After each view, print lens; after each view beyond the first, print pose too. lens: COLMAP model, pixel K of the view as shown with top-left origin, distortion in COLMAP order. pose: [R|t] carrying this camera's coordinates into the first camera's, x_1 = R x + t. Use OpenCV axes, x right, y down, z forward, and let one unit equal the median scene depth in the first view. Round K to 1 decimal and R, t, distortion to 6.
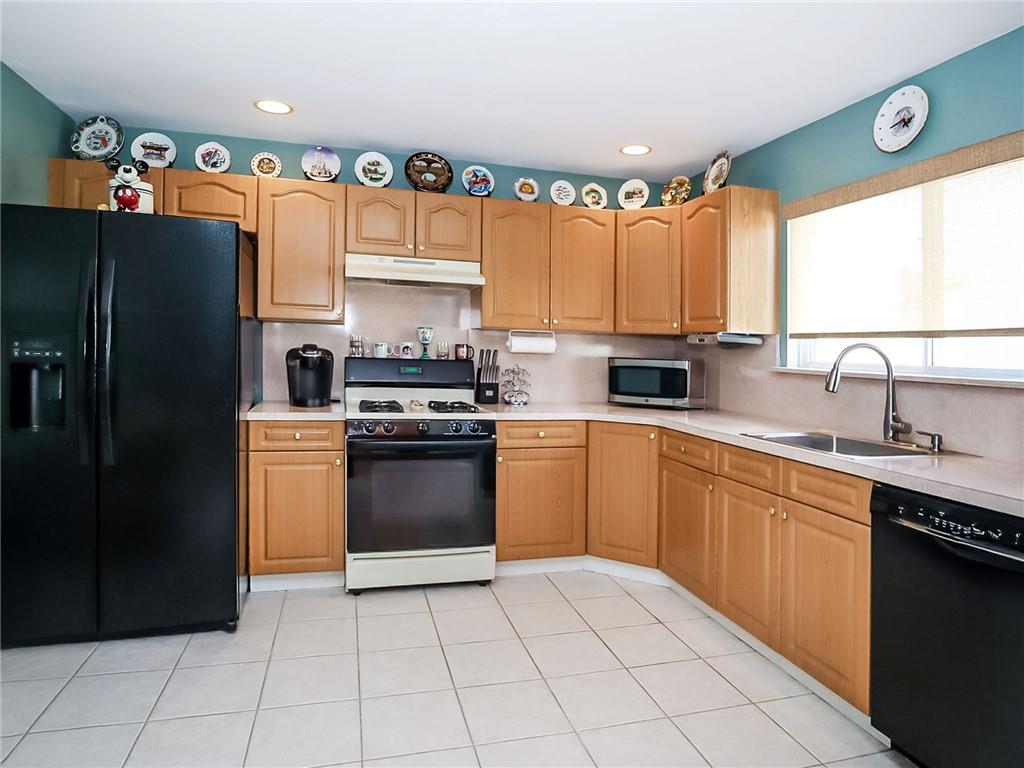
lens RADIAL K [[641.8, 0, 511.8], [0, 641.8, 369.0], [0, 0, 1]] dist [-0.002105, -0.000173]
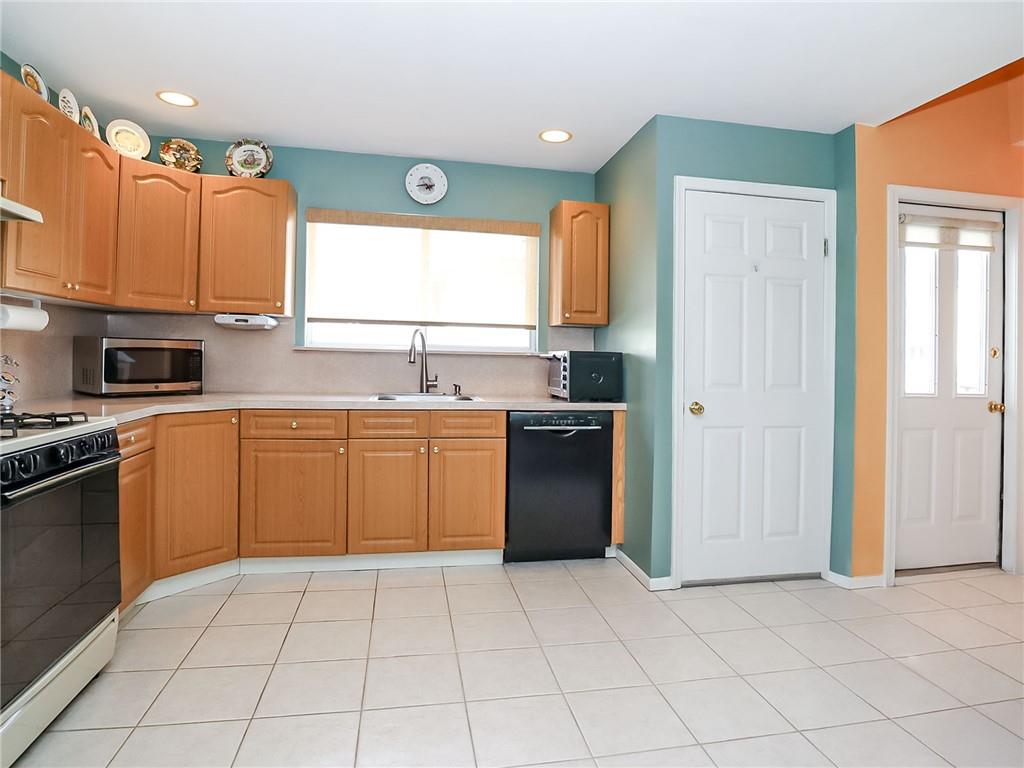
lens RADIAL K [[606.1, 0, 529.9], [0, 606.1, 357.6], [0, 0, 1]] dist [-0.007453, -0.001357]
pose [[0.066401, -0.033088, 0.997244, -0.687056], [0.011919, 0.999405, 0.032366, -0.013436], [-0.997722, 0.009737, 0.066756, 0.538718]]
